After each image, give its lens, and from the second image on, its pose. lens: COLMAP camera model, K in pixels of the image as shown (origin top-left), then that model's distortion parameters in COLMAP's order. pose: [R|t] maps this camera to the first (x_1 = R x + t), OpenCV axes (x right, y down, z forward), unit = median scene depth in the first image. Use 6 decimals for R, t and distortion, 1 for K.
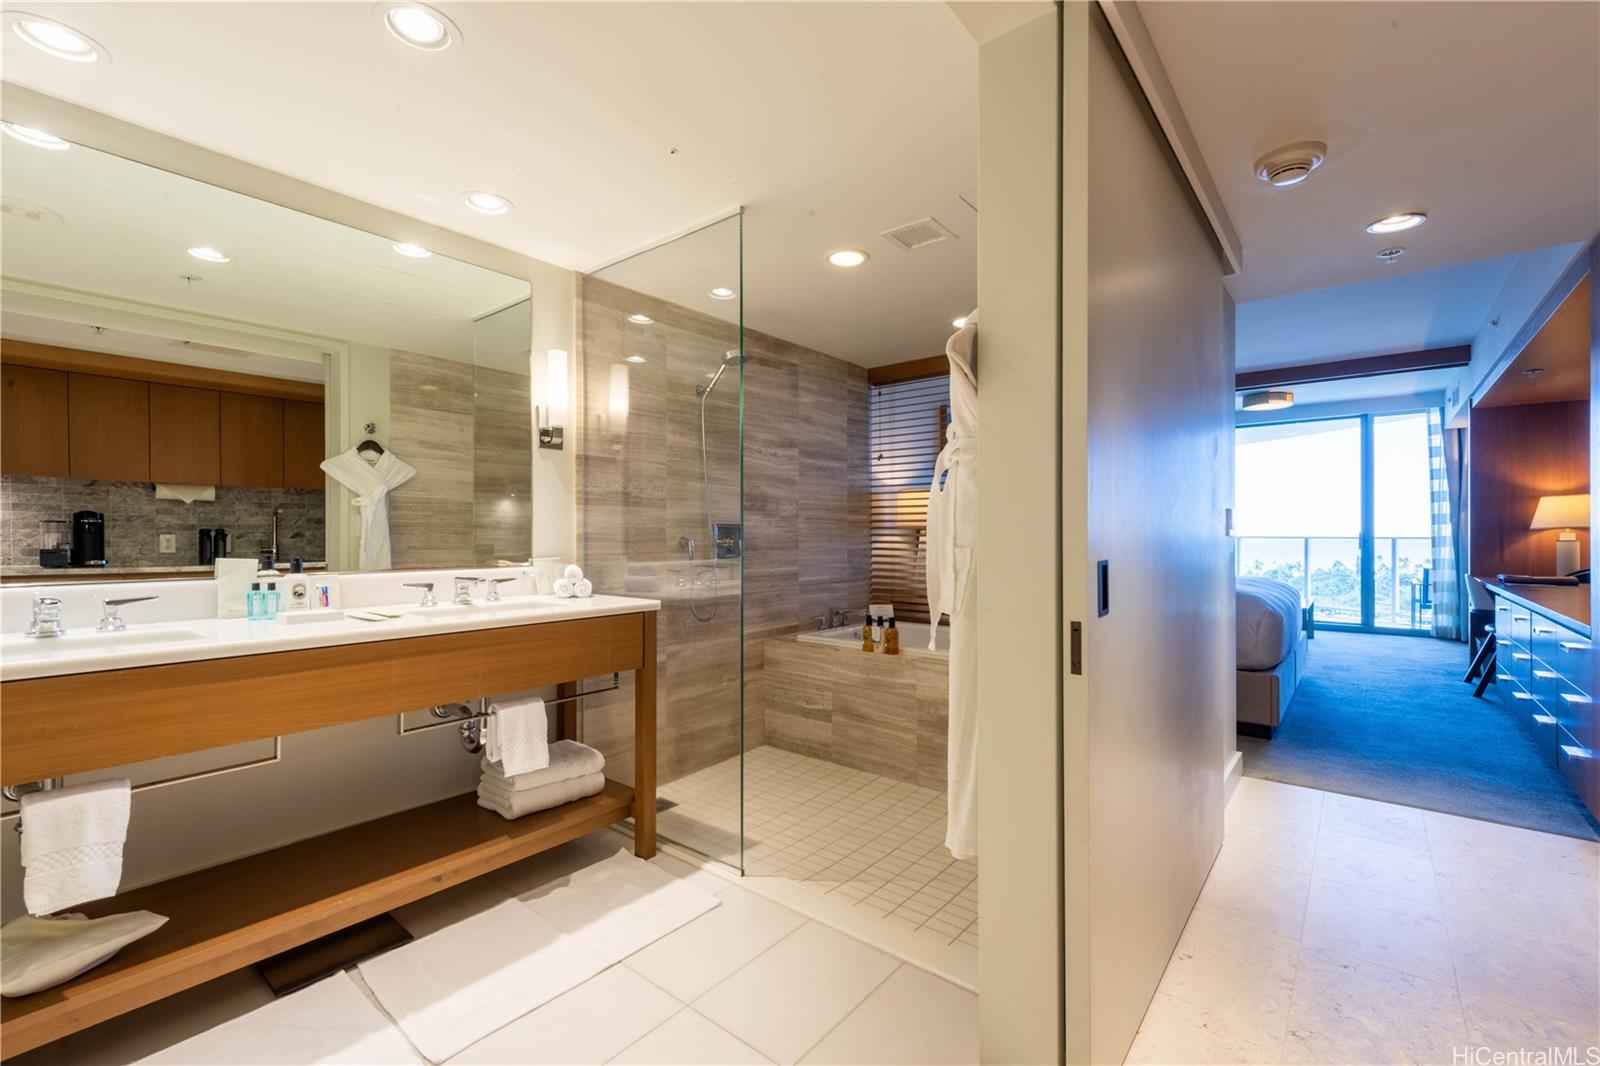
lens RADIAL K [[694.7, 0, 794.8], [0, 694.7, 534.6], [0, 0, 1]] dist [0.005487, -0.001210]
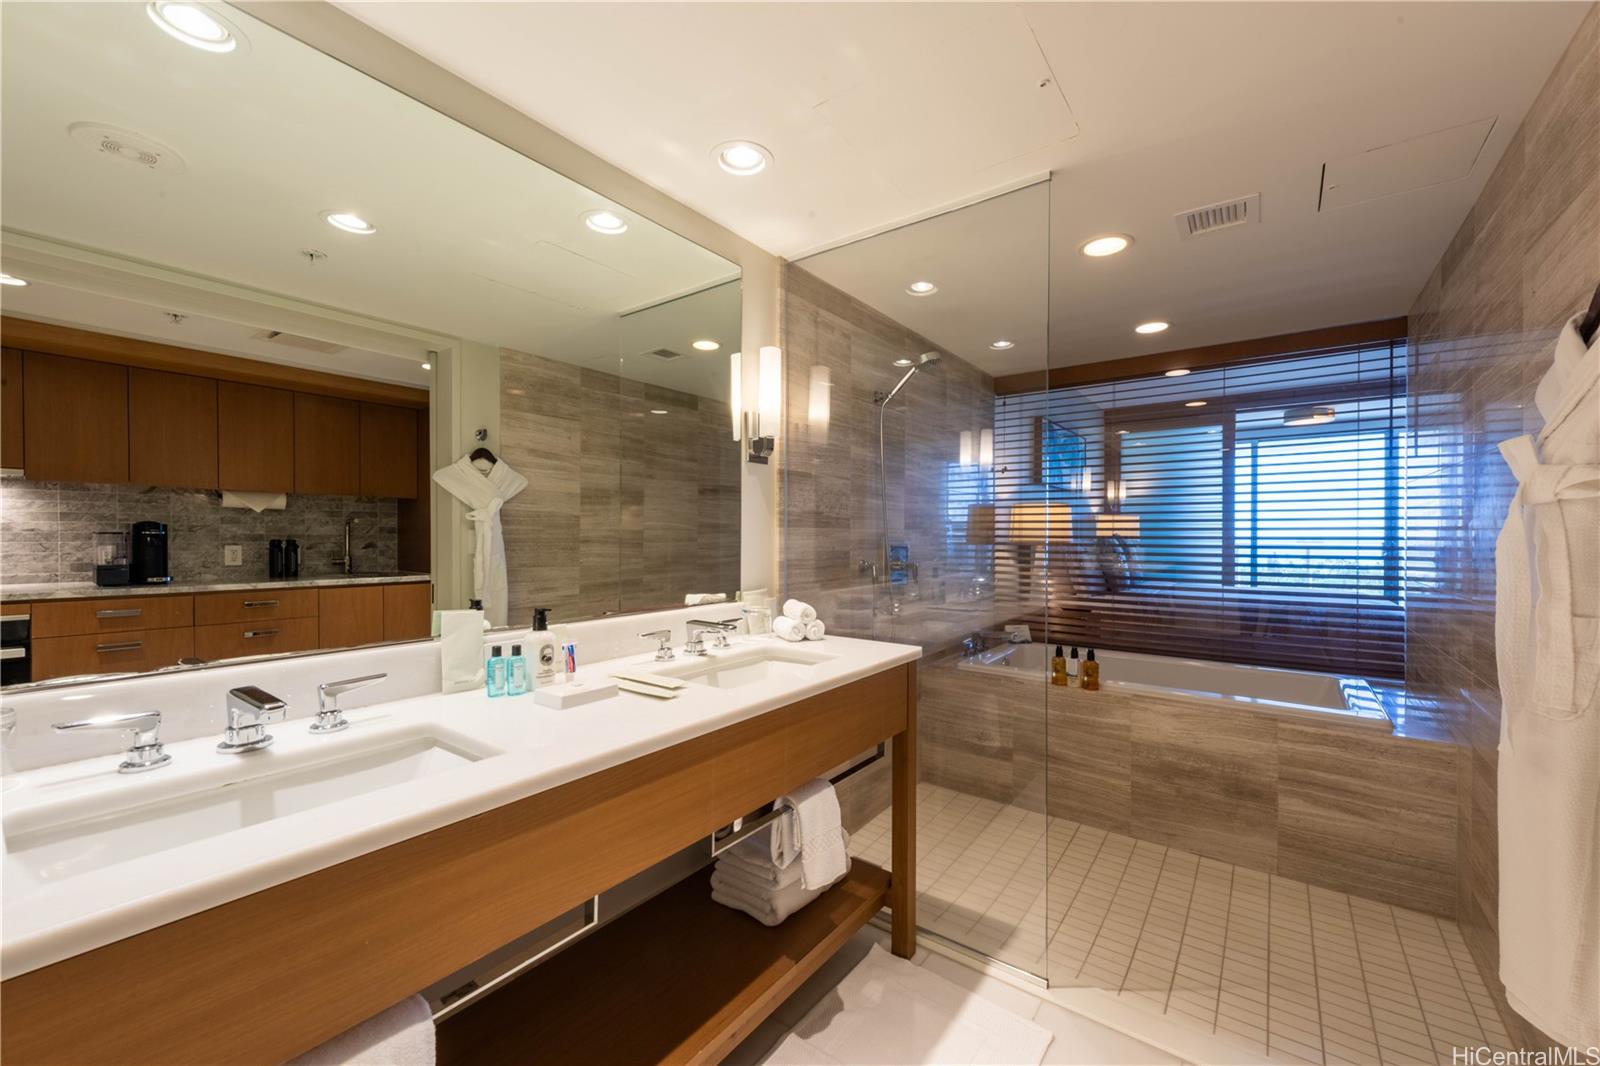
lens RADIAL K [[634.9, 0, 791.9], [0, 634.9, 535.4], [0, 0, 1]] dist [0.015011, -0.003842]
pose [[0.999146, 0.005032, 0.041022, -0.256171], [-0.005196, 0.999979, 0.003909, -0.027853], [-0.041002, -0.004119, 0.999151, 0.161591]]
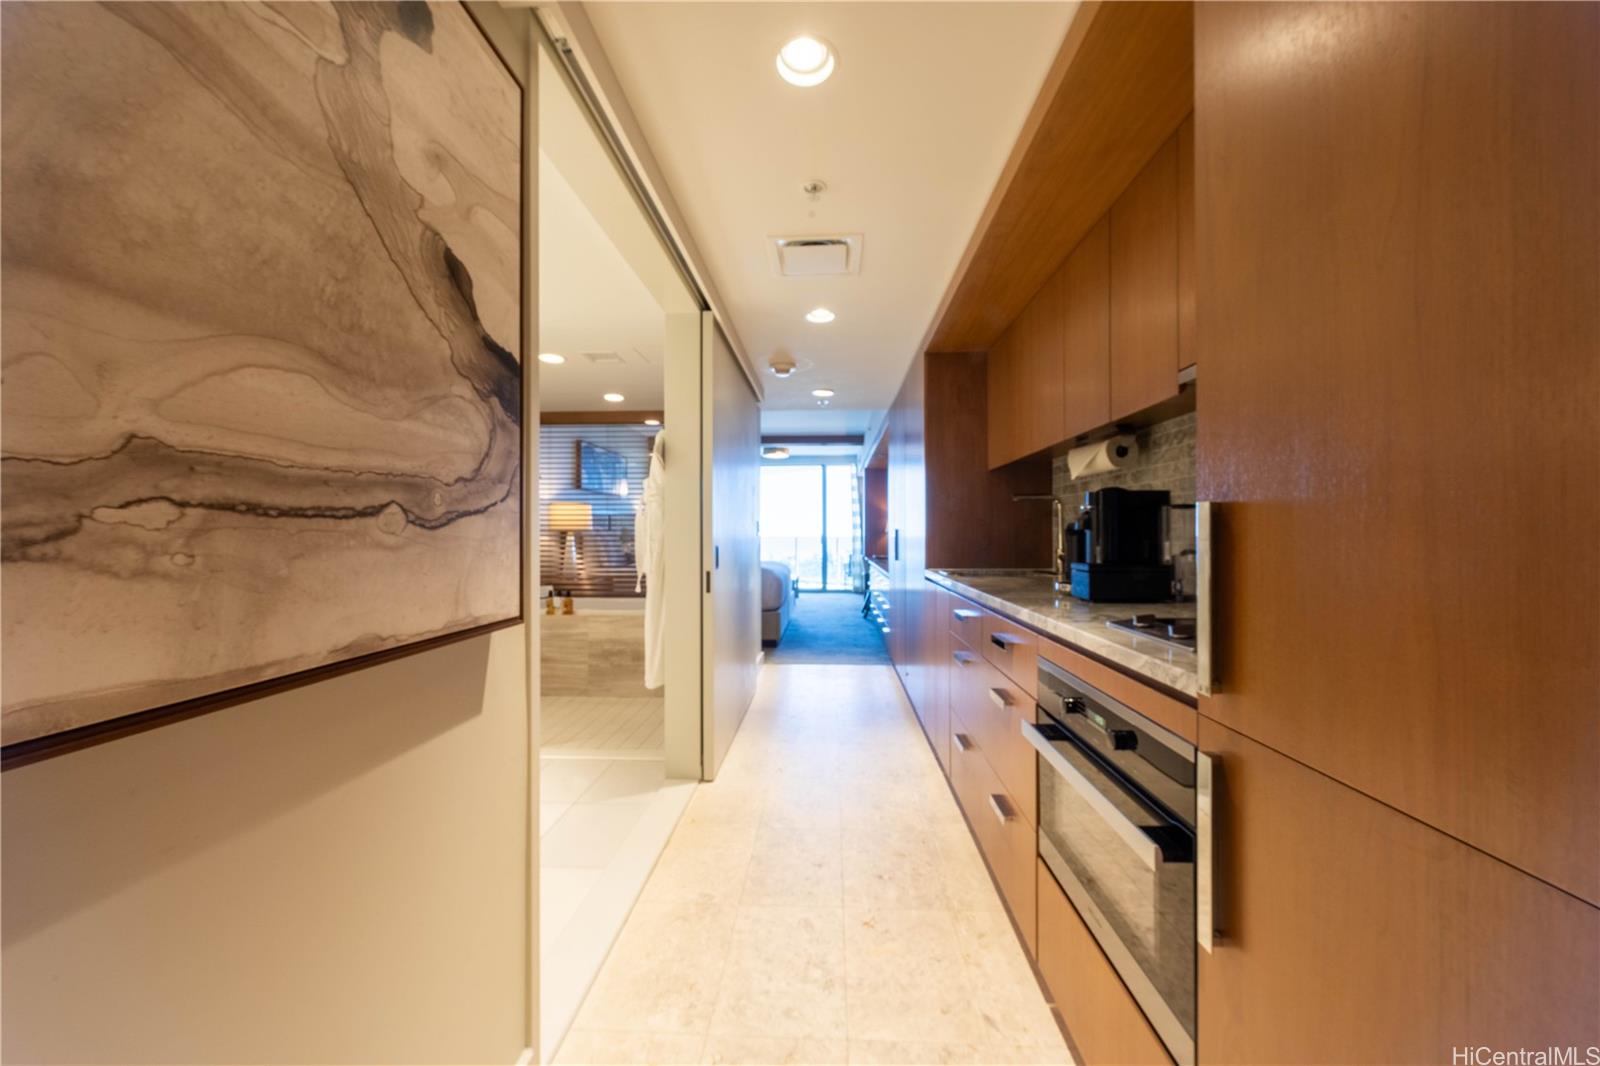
lens RADIAL K [[601.4, 0, 804.2], [0, 601.4, 535.6], [0, 0, 1]] dist [0.001651, 0.000018]
pose [[0.800342, -0.001262, 0.599542, -0.206286], [0.001561, 0.999999, 0.000022, 0.001358], [-0.599541, 0.000918, 0.800343, -0.308363]]
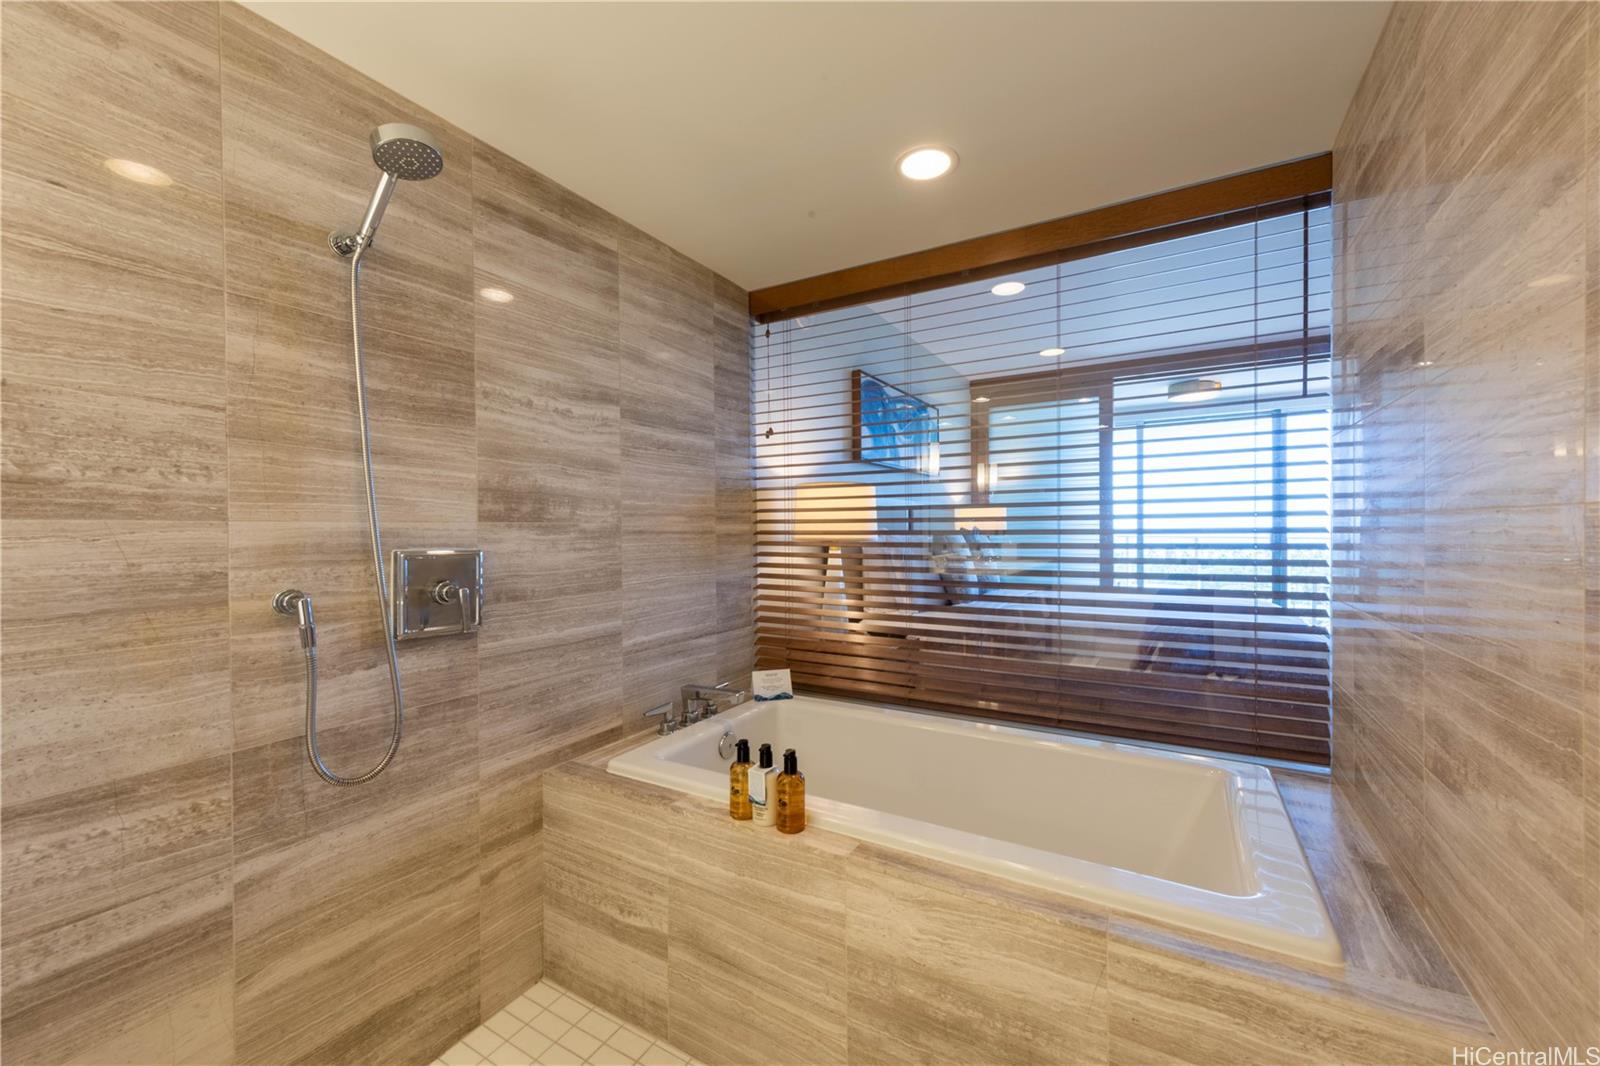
lens RADIAL K [[634.9, 0, 795.8], [0, 634.9, 536.8], [0, 0, 1]] dist [0.015011, -0.003842]
pose [[0.988053, -0.007053, 0.153955, 0.069997], [0.005363, 0.999921, 0.011388, -0.027133], [-0.154023, -0.010426, 0.988012, 0.513616]]
